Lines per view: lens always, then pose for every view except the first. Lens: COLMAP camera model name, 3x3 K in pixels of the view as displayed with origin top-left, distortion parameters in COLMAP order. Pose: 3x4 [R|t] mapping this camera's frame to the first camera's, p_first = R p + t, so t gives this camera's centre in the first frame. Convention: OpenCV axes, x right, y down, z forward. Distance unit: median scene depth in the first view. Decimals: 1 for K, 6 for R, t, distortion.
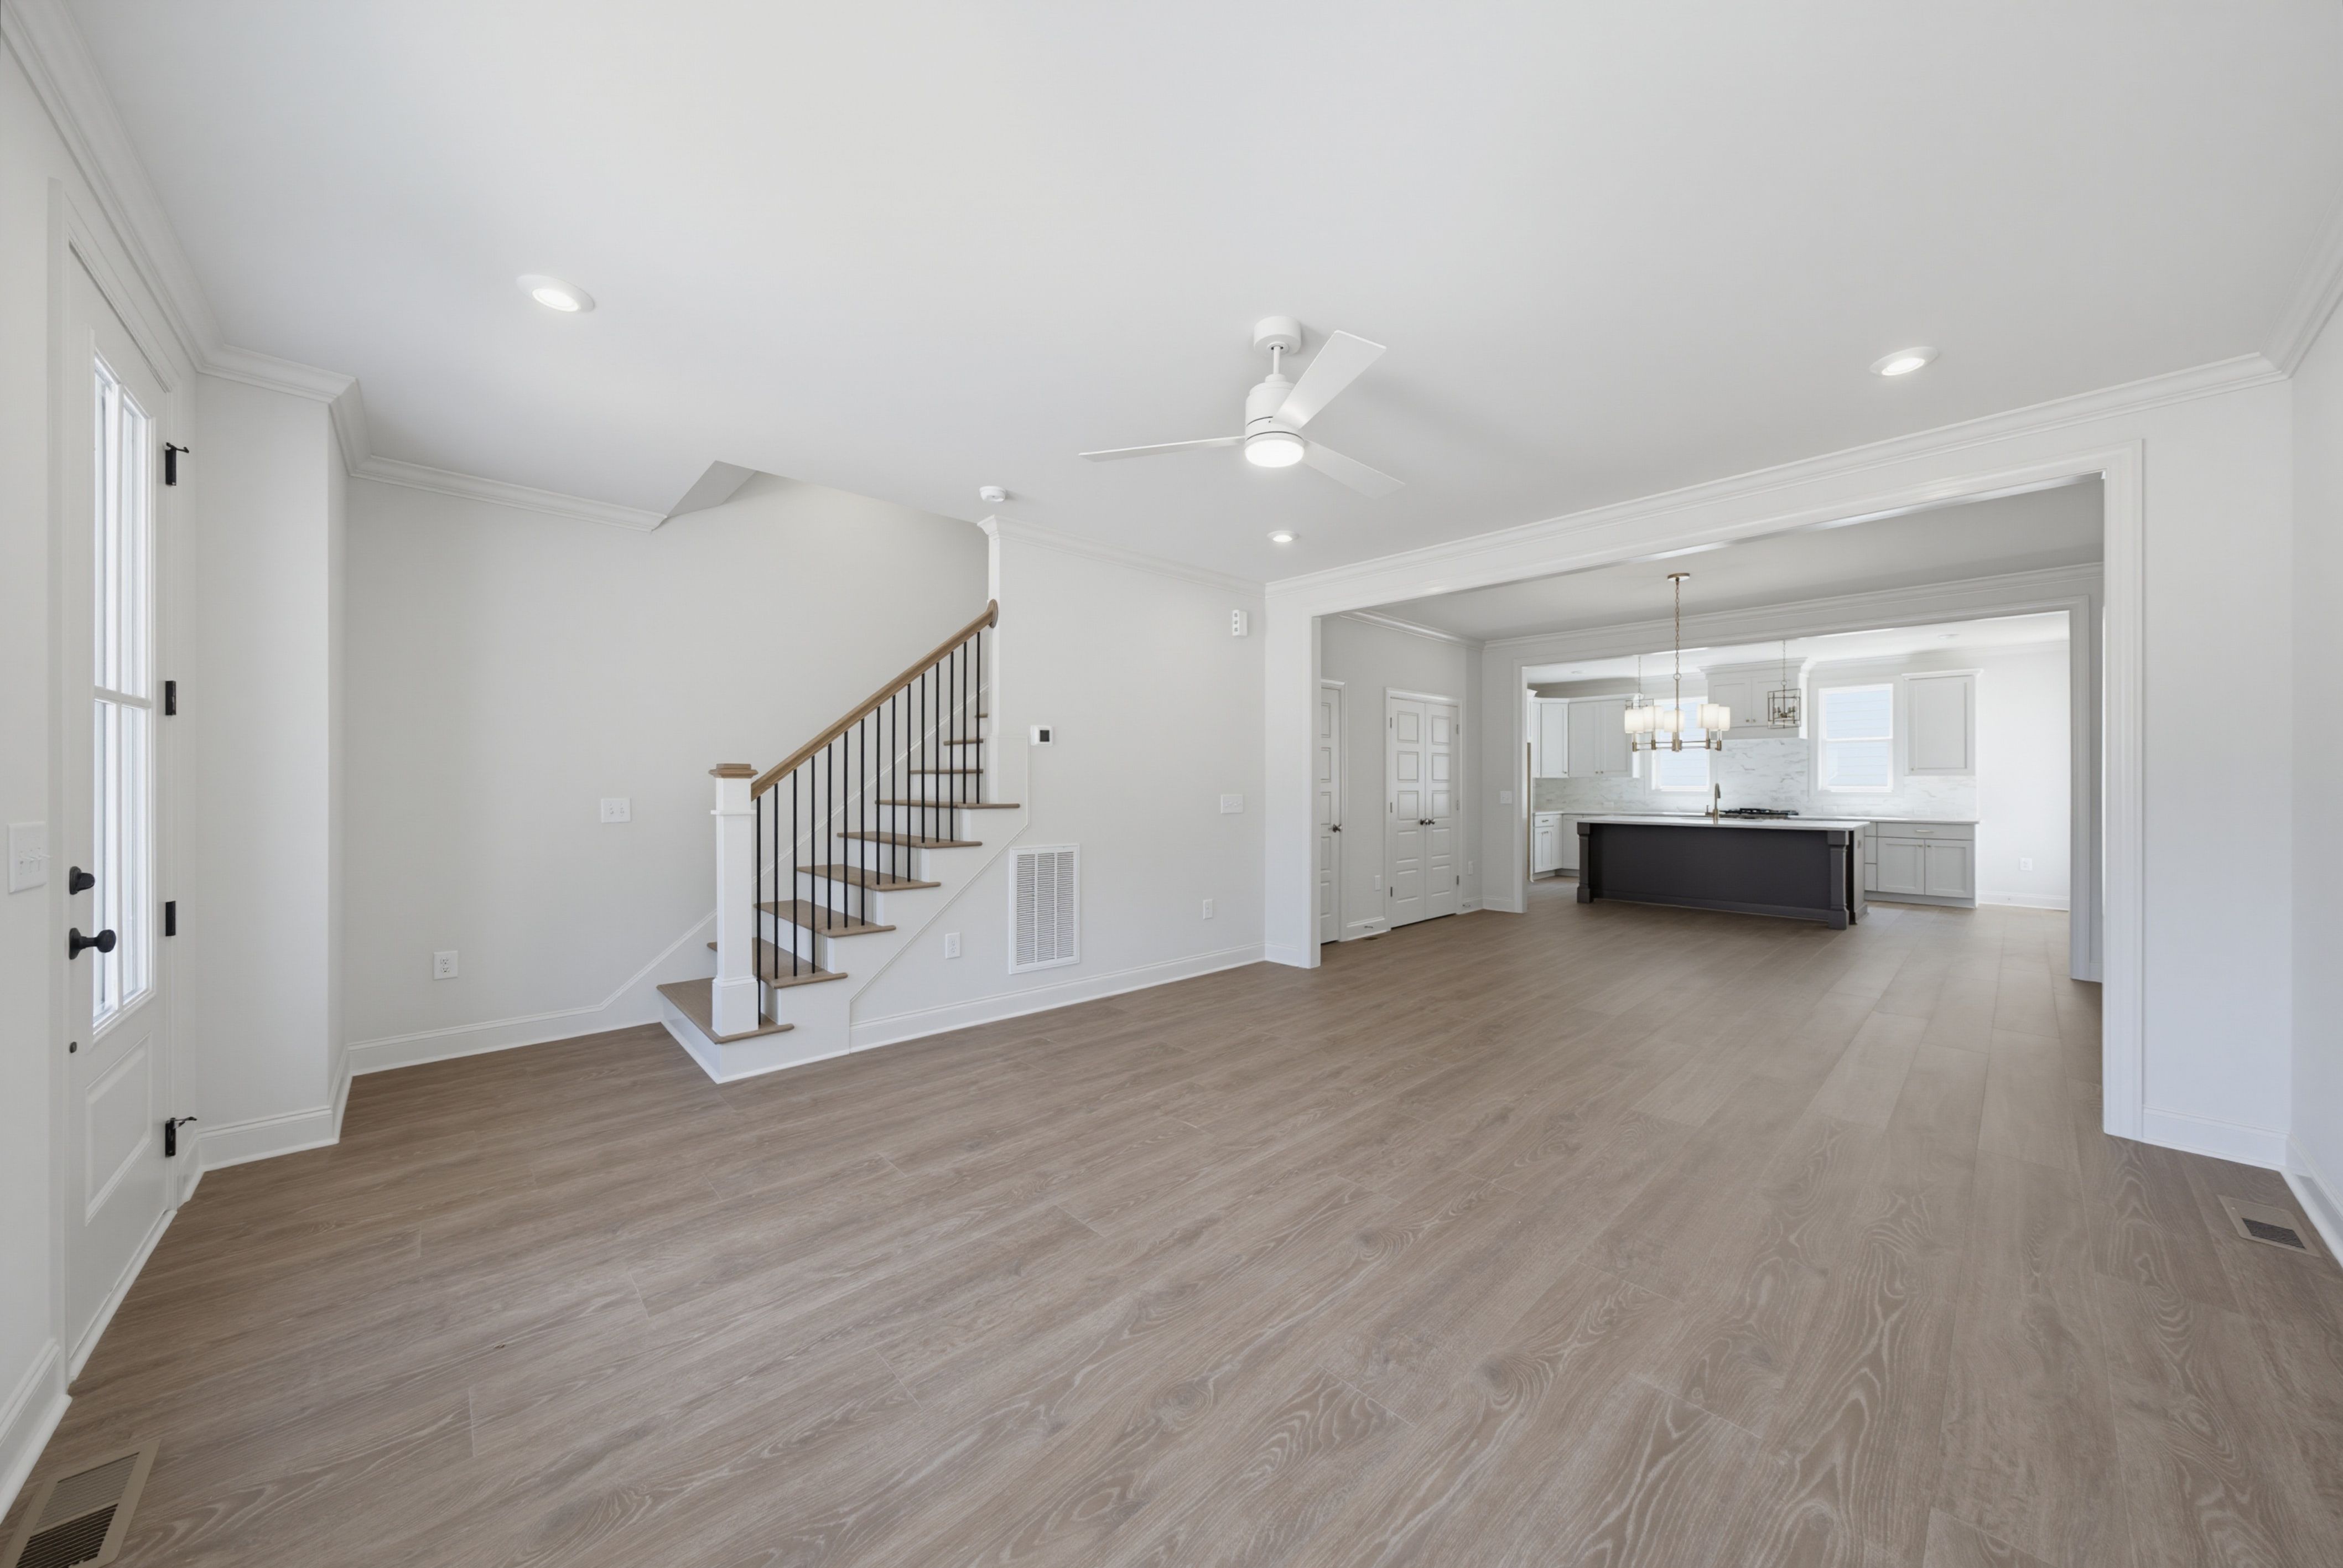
lens RADIAL K [[805.0, 0, 1171.5], [0, 805.0, 784.0], [0, 0, 1]] dist [-0.023919, 0.011942]
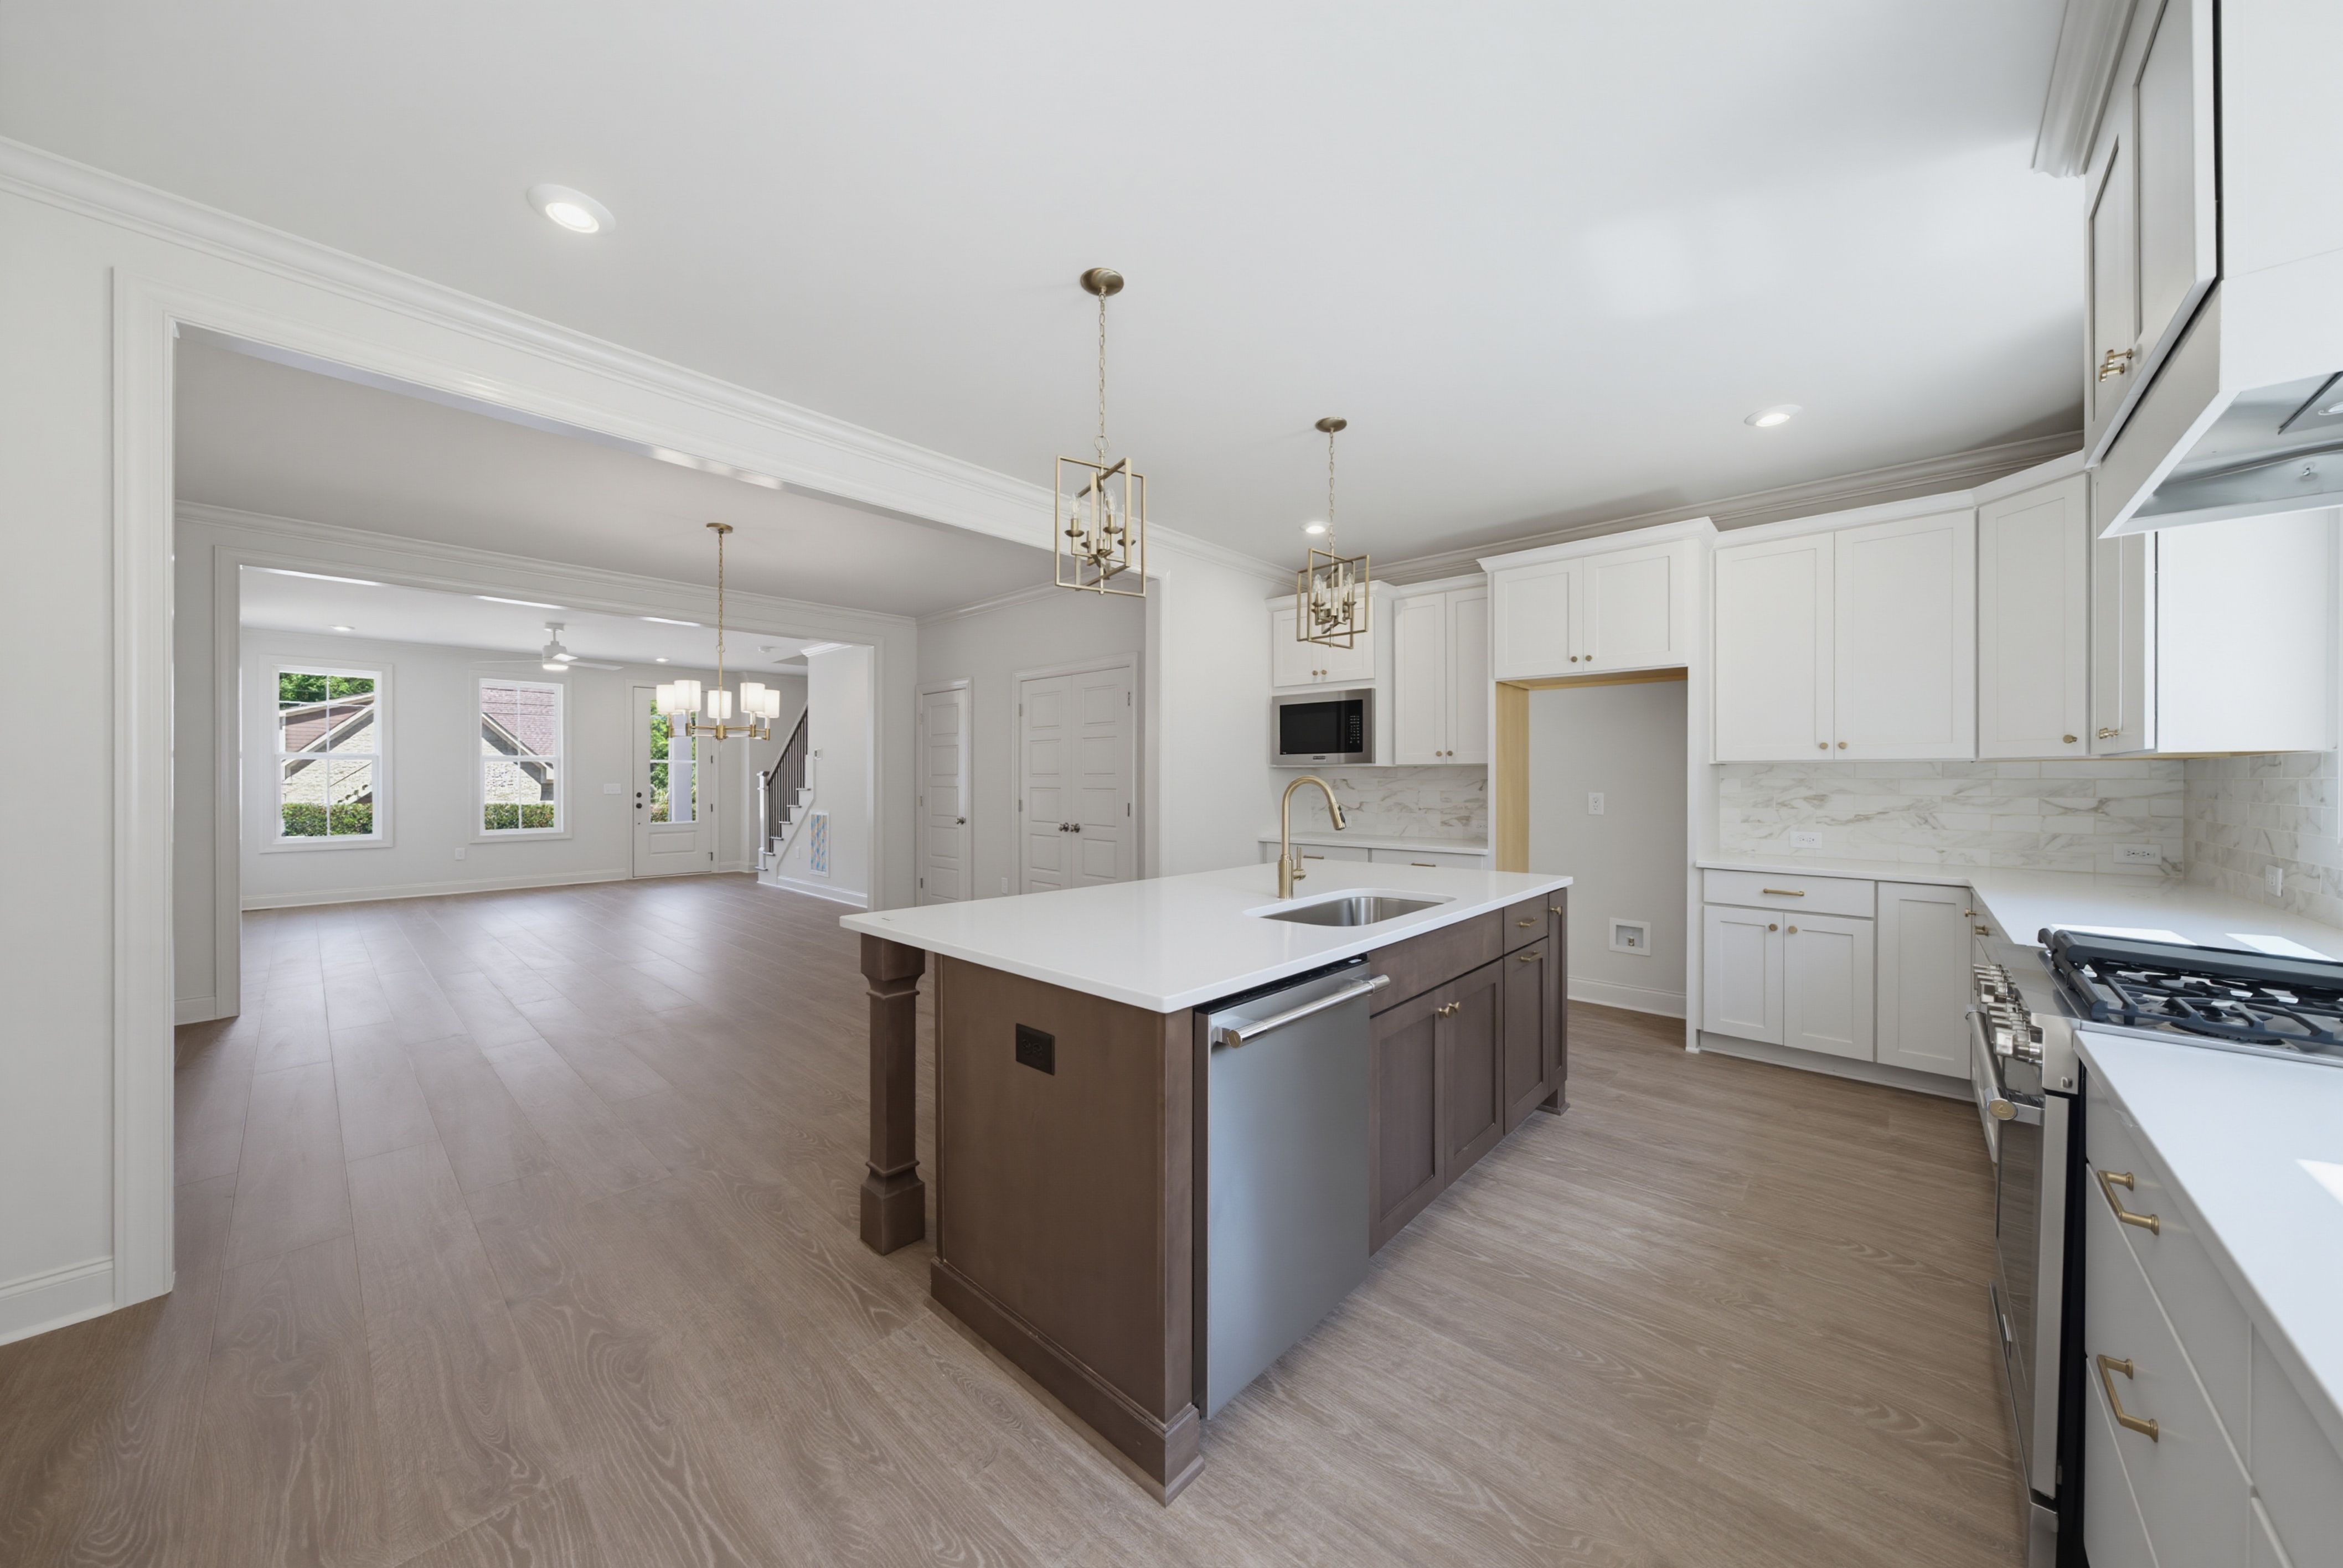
lens RADIAL K [[815.0, 0, 1171.5], [0, 815.0, 784.0], [0, 0, 1]] dist [-0.001259, 0.004269]
pose [[0.075057, 0.005934, -0.997162, 1.814963], [-0.003961, 0.999976, 0.005653, 0.000537], [0.997171, 0.003525, 0.075079, 1.685135]]
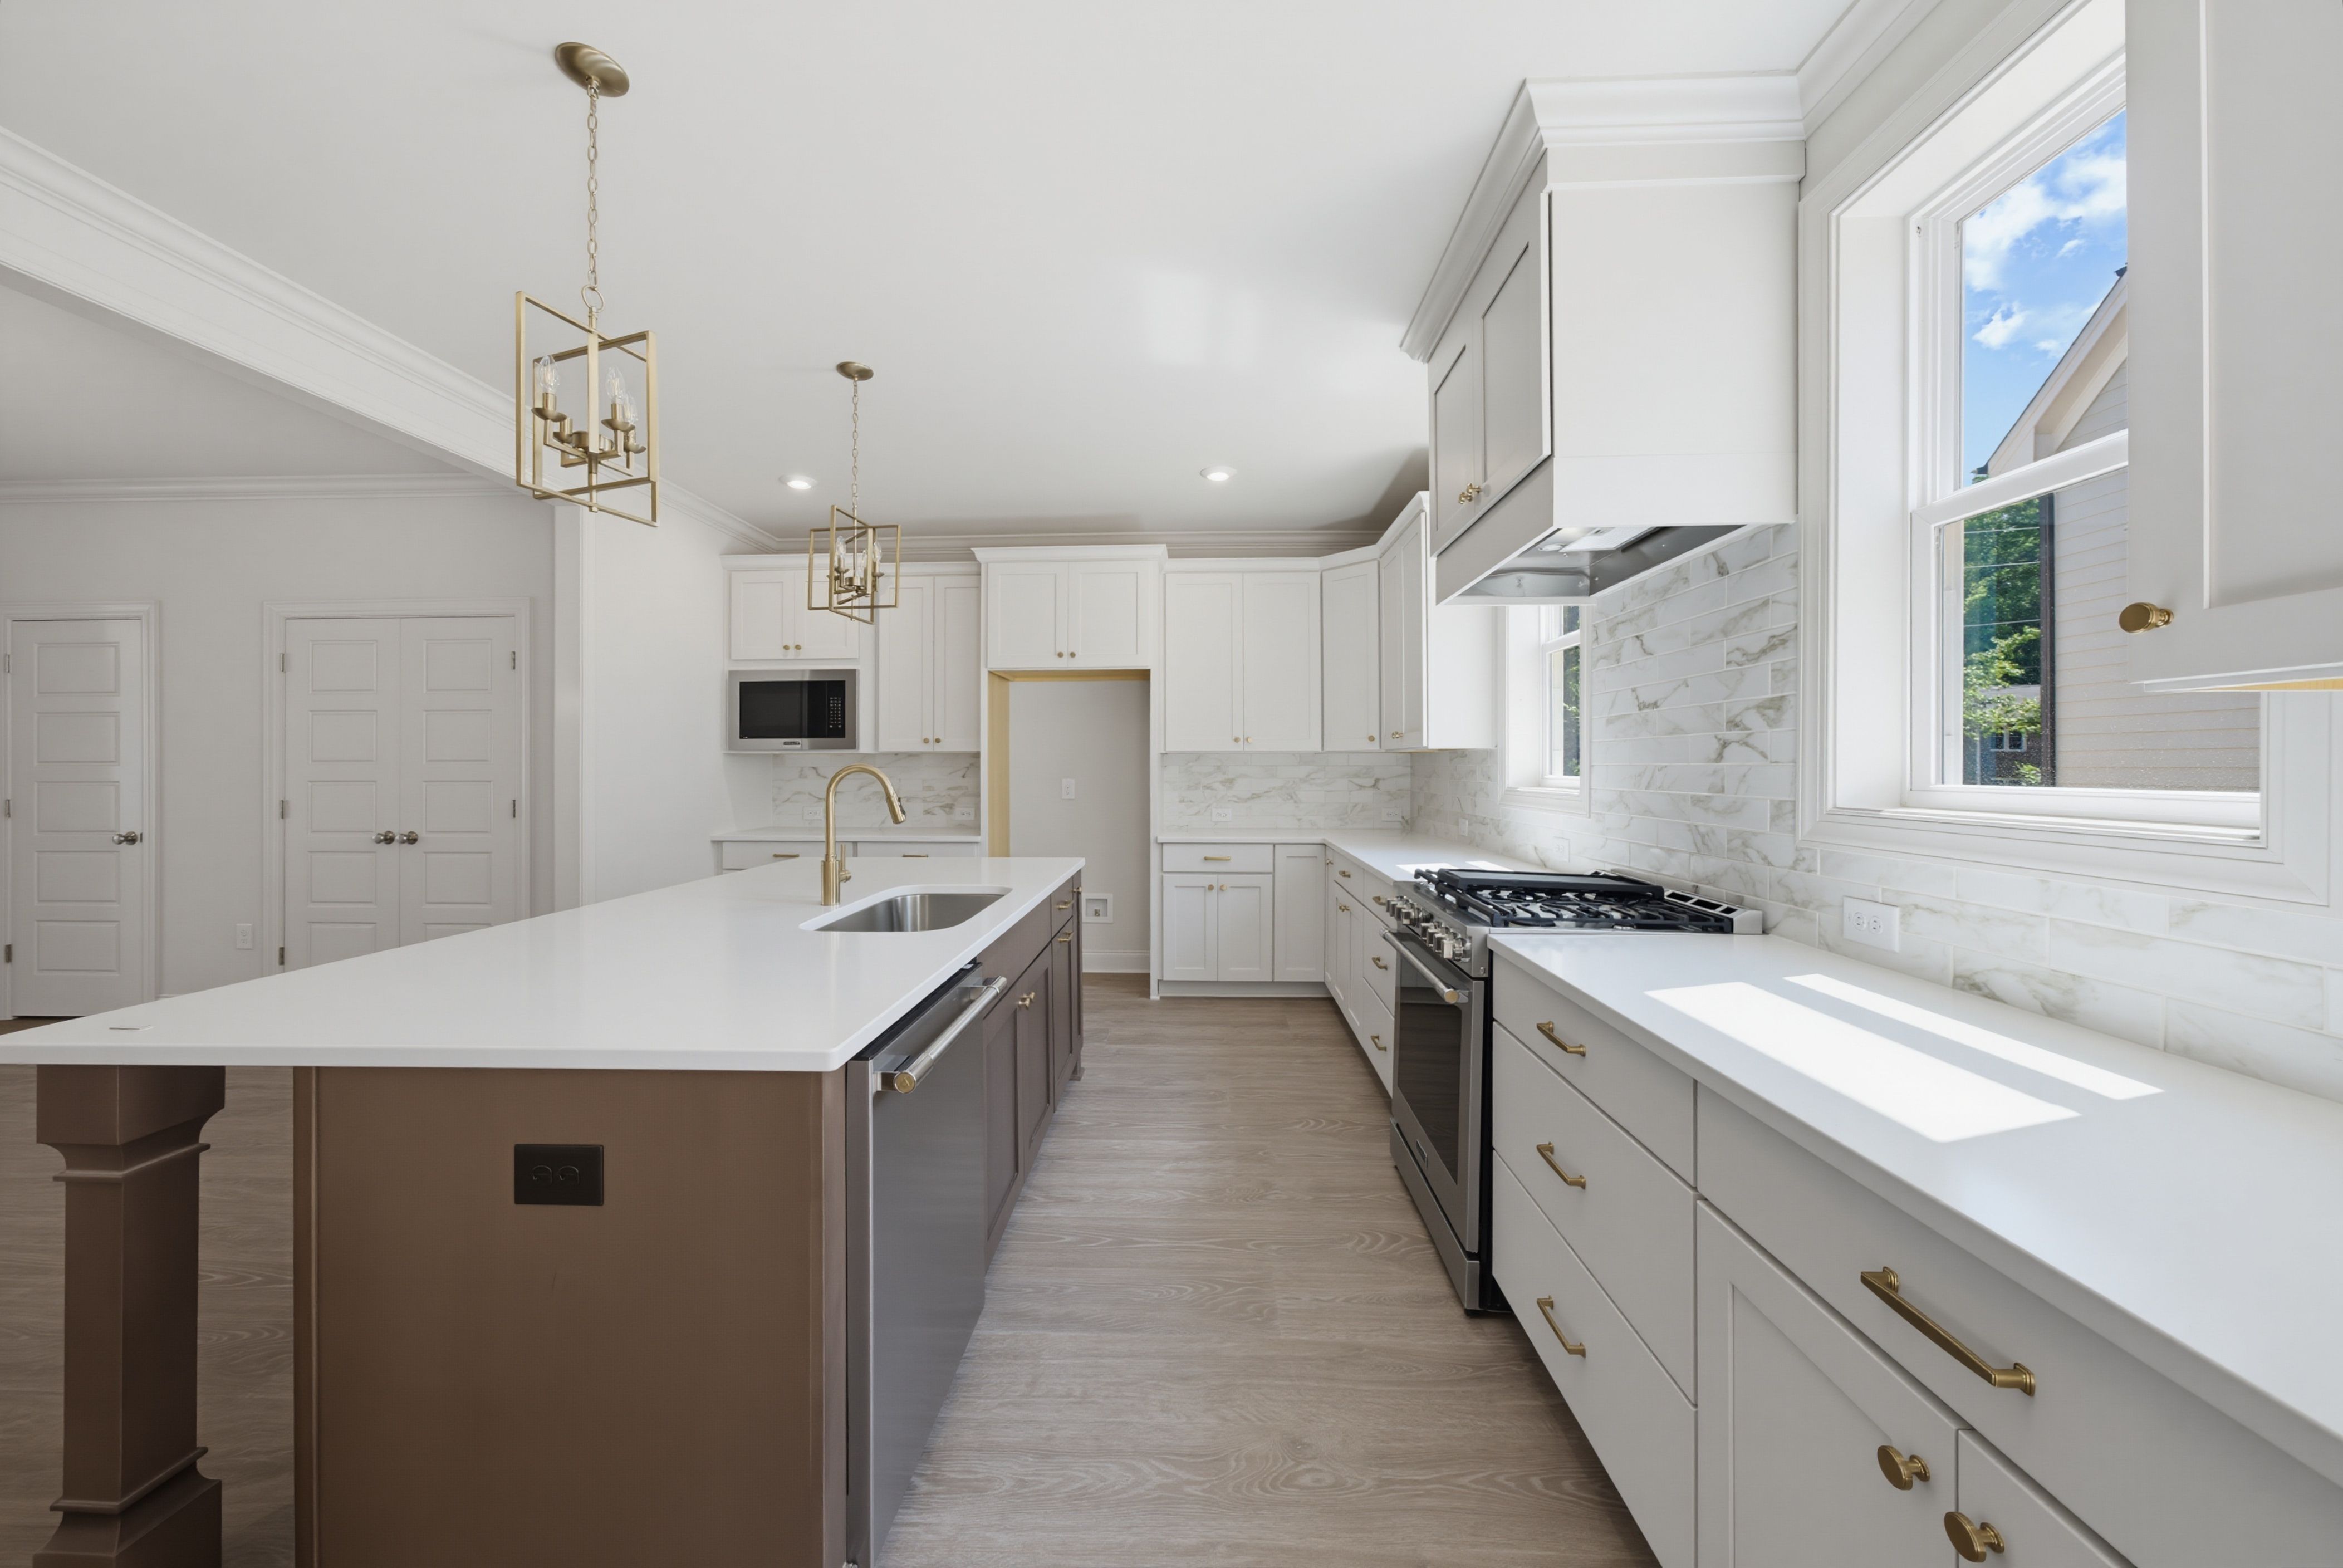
lens RADIAL K [[820.0, 0, 1178.3], [0, 820.0, 769.2], [0, 0, 1]] dist [-0.001065, 0.003519]
pose [[0.699382, 0.001038, -0.714747, 1.747956], [0.000002, 0.999999, 0.001454, 0.000092], [0.714748, -0.001019, 0.699381, 1.609352]]
